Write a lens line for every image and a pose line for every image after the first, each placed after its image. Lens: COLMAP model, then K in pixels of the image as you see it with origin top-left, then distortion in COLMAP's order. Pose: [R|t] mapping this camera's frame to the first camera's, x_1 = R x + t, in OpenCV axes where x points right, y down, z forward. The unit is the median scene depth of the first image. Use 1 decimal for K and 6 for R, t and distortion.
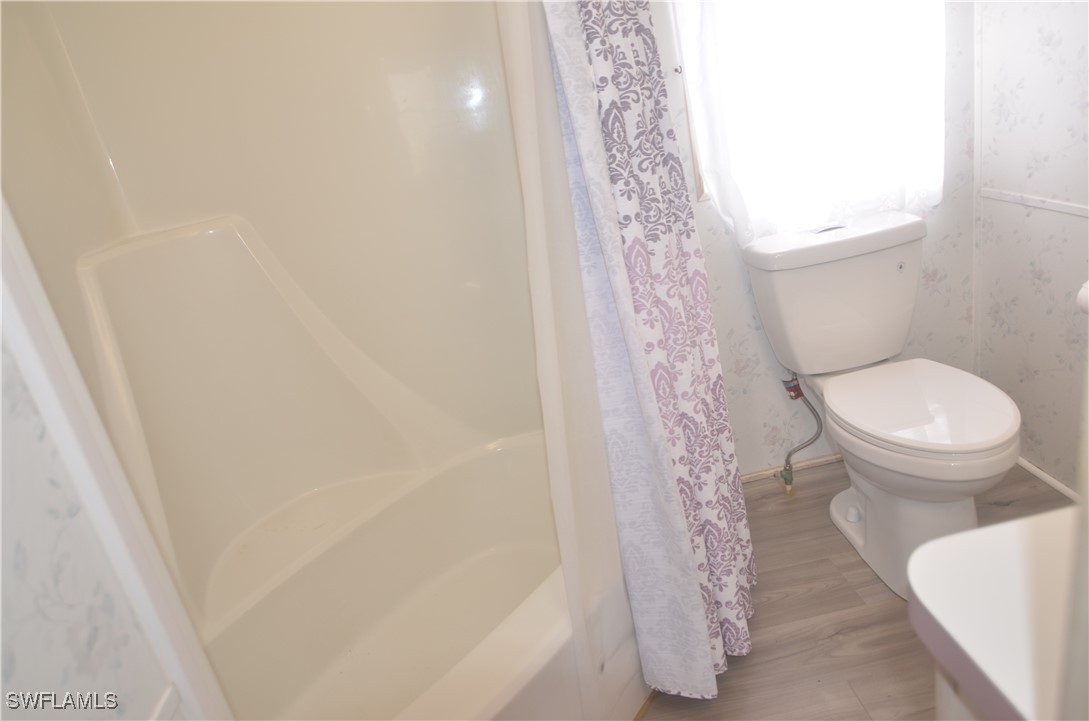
lens RADIAL K [[754.4, 0, 543.0], [0, 754.4, 359.6], [0, 0, 1]] dist [-0.004556, -0.002766]
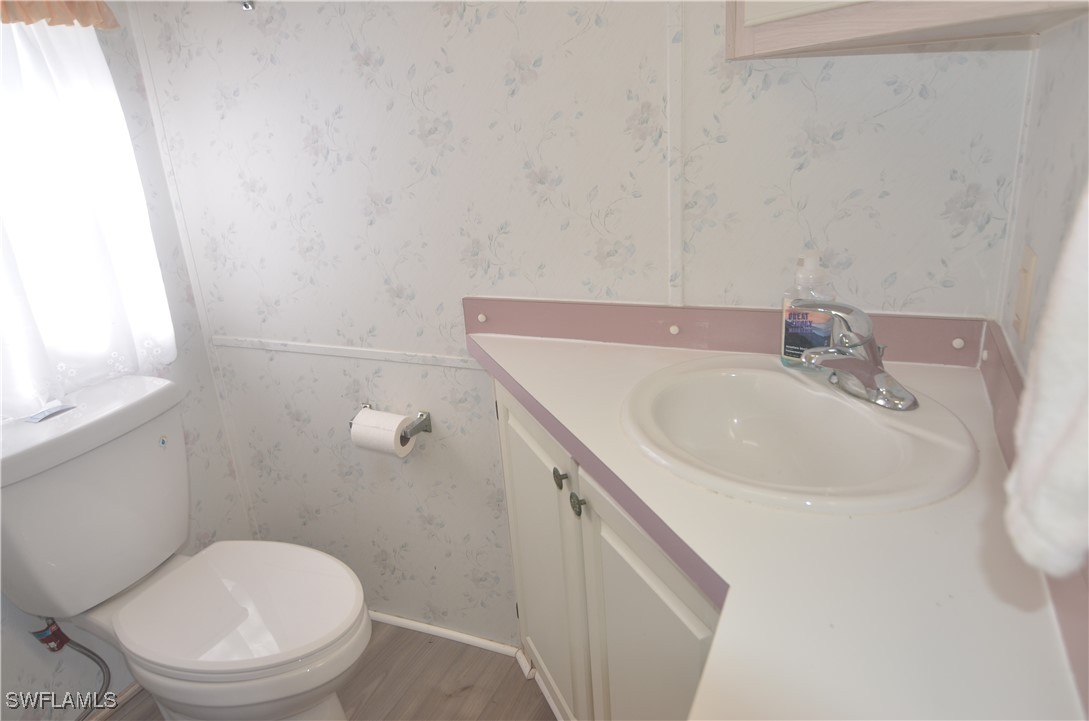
lens RADIAL K [[736.9, 0, 544.5], [0, 736.9, 365.1], [0, 0, 1]] dist [0.006506, -0.022193]
pose [[0.497397, -0.141037, 0.855982, 0.008584], [0.277855, 0.960618, -0.003179, -0.081400], [-0.821823, 0.239421, 0.516996, 0.216498]]
